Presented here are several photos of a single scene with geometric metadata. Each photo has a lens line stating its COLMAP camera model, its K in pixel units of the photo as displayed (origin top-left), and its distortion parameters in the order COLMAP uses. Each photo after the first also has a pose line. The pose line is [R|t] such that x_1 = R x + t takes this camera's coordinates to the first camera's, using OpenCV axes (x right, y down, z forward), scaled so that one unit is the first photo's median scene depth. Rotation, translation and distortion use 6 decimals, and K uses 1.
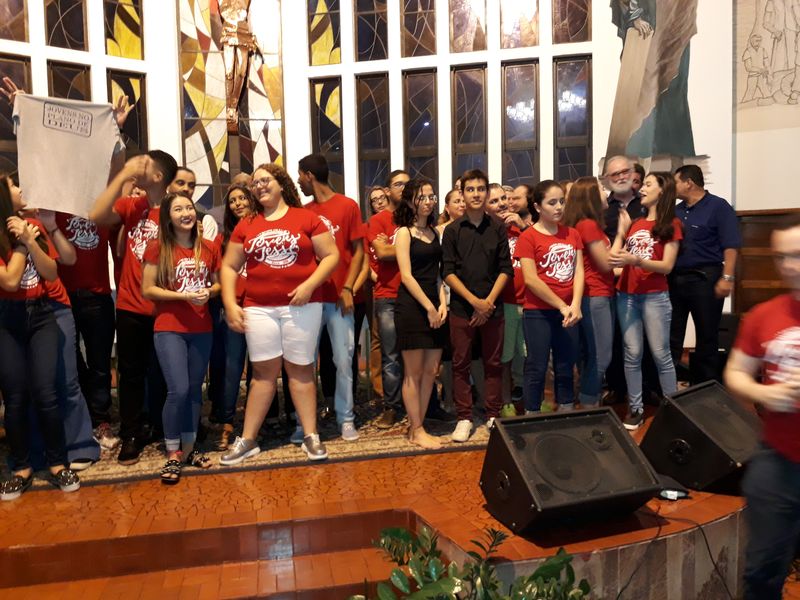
lens RADIAL K [[644.8, 0, 408.8], [0, 644.8, 298.8], [0, 0, 1]] dist [0.031817, -0.054894]
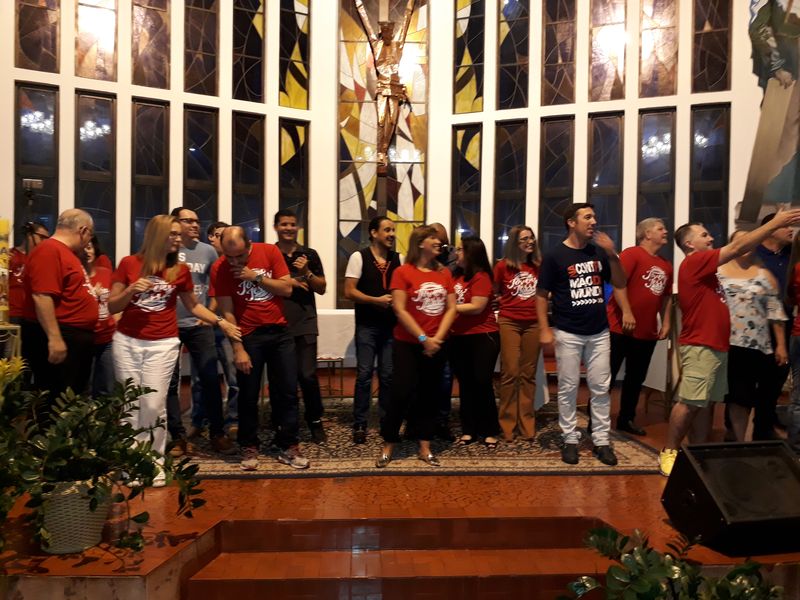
lens RADIAL K [[644.8, 0, 405.4], [0, 644.8, 302.7], [0, 0, 1]] dist [0.031817, -0.054894]
pose [[0.989310, 0.037962, -0.140798, -0.069240], [-0.043223, 0.998470, -0.034494, -0.001349], [0.139273, 0.040211, 0.989437, -0.076507]]
